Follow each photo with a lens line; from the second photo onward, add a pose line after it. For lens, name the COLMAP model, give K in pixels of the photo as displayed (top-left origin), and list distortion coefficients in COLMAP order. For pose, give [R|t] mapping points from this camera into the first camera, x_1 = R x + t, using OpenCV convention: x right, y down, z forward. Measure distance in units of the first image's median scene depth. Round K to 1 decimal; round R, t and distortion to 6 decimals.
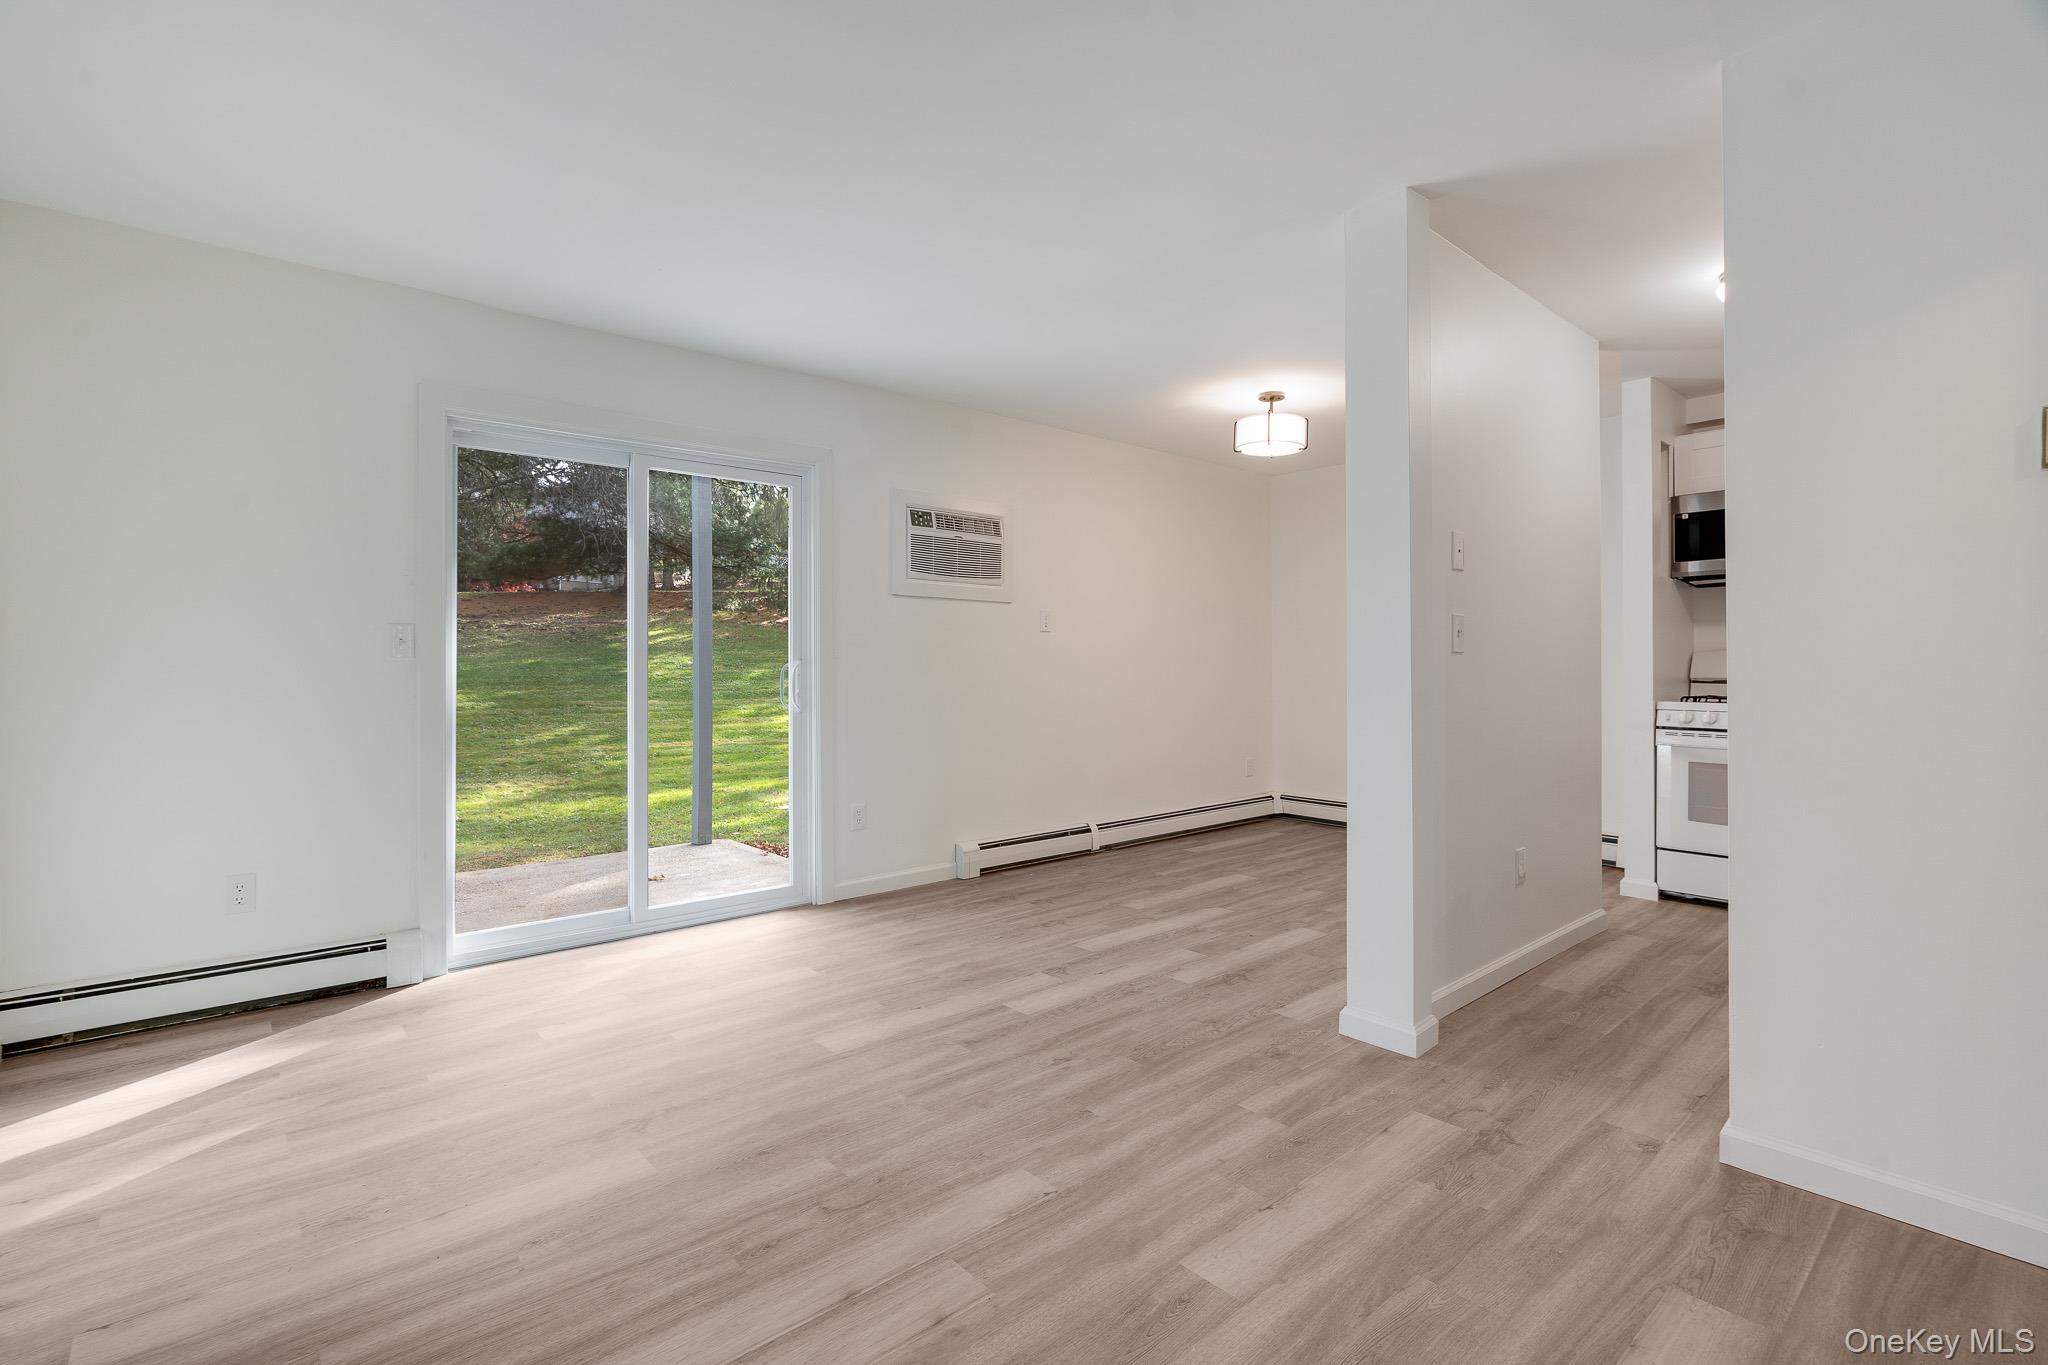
lens RADIAL K [[910.8, 0, 1000.3], [0, 910.8, 673.2], [0, 0, 1]] dist [-0.001664, -0.000101]
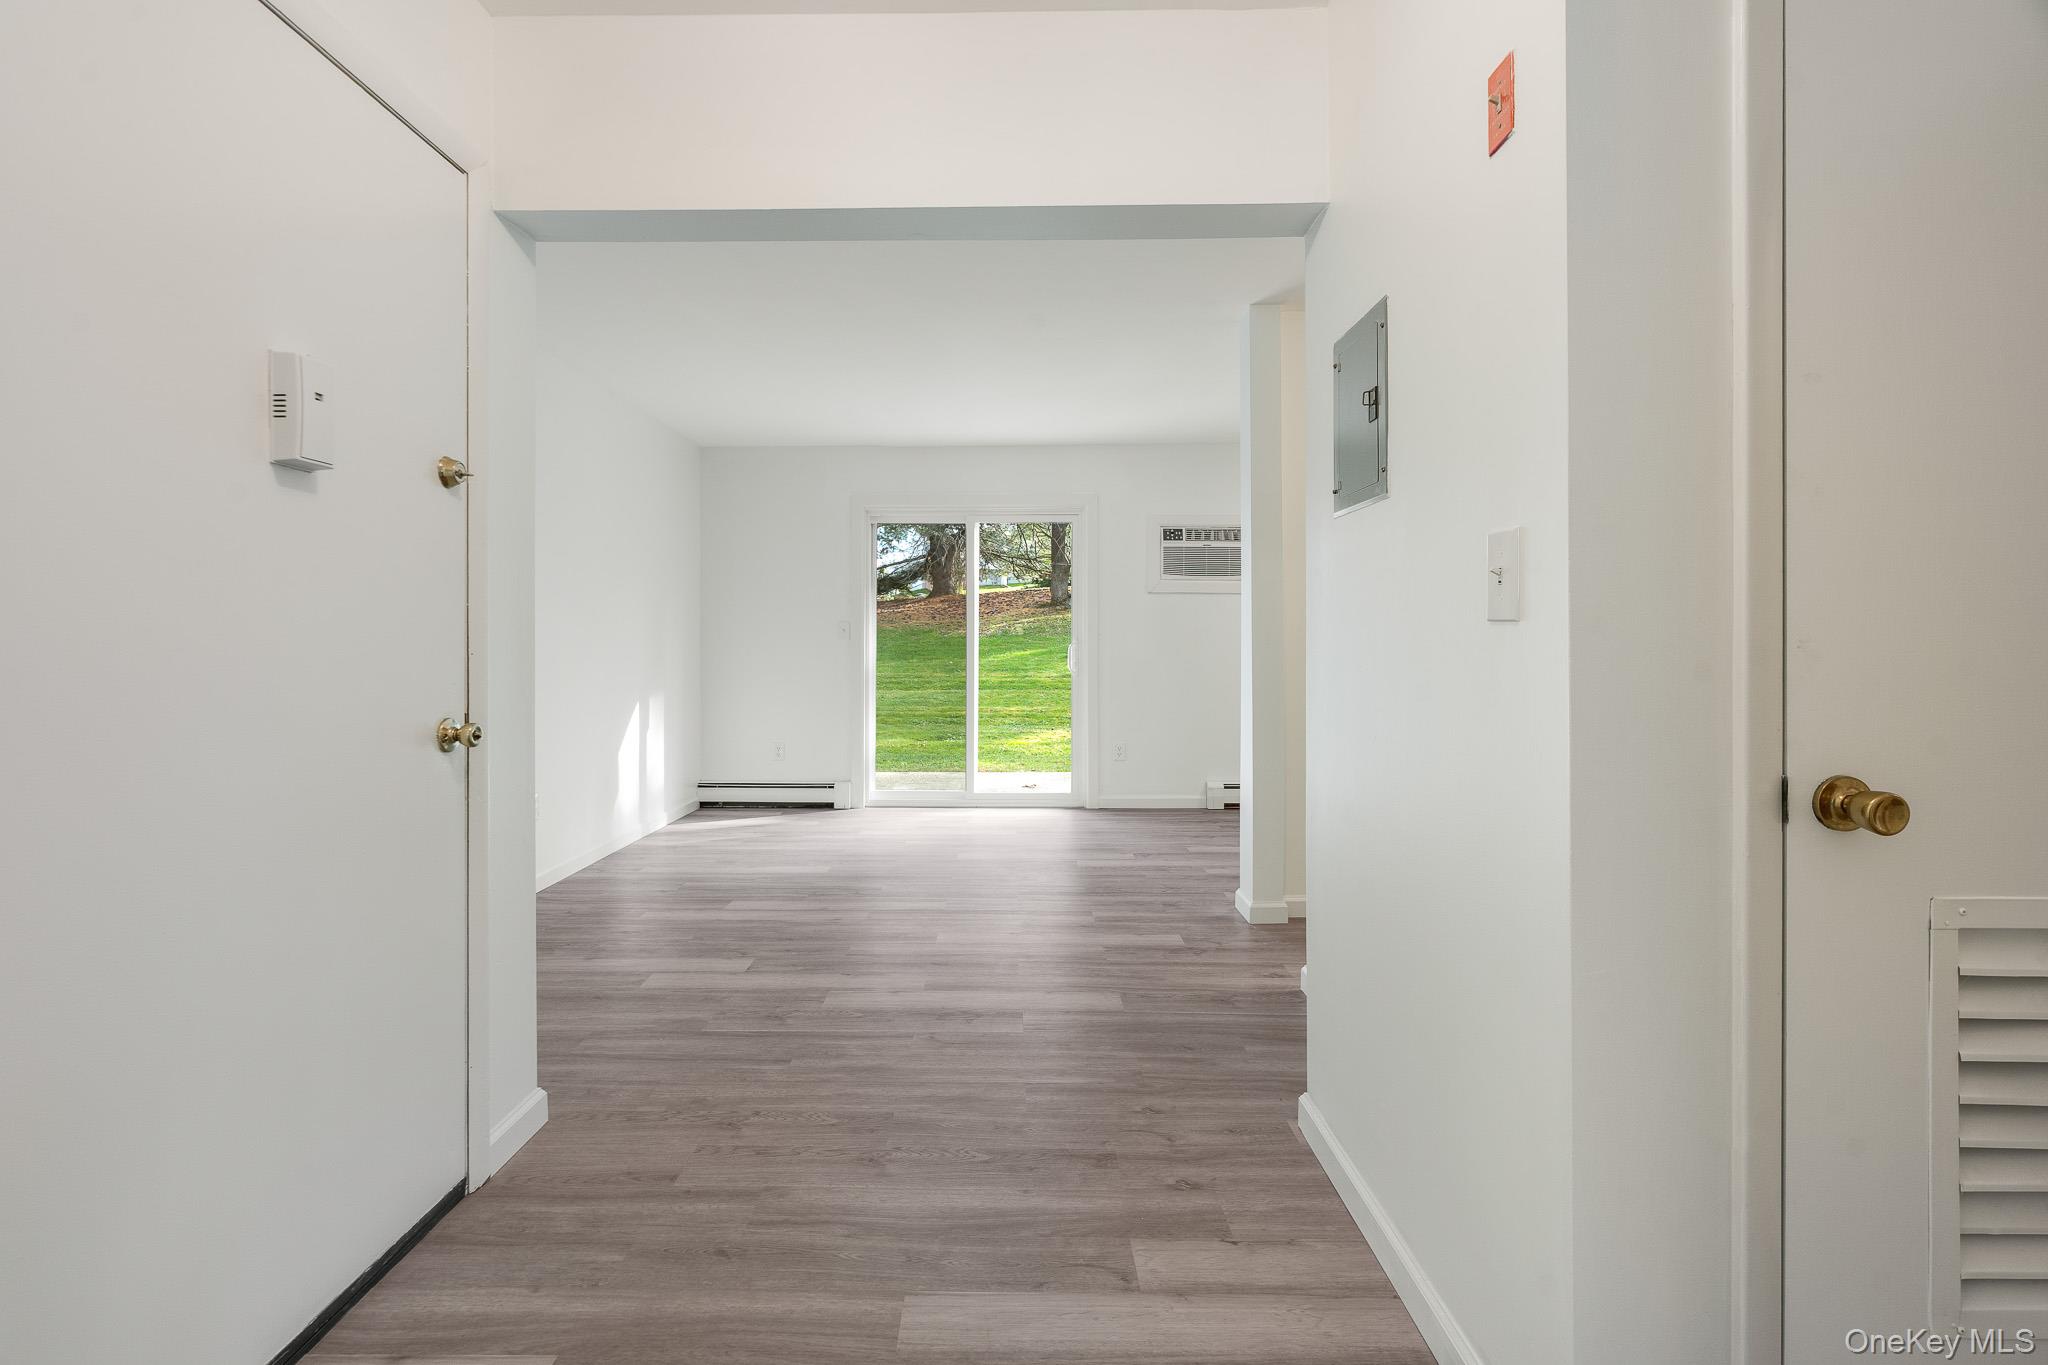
lens RADIAL K [[937.6, 0, 1011.0], [0, 937.6, 644.7], [0, 0, 1]] dist [-0.001063, 0.000620]
pose [[0.753124, -0.004289, -0.657865, 0.643347], [0.002558, 0.999990, -0.003590, -0.003582], [0.657874, 0.001021, 0.753127, -0.194511]]
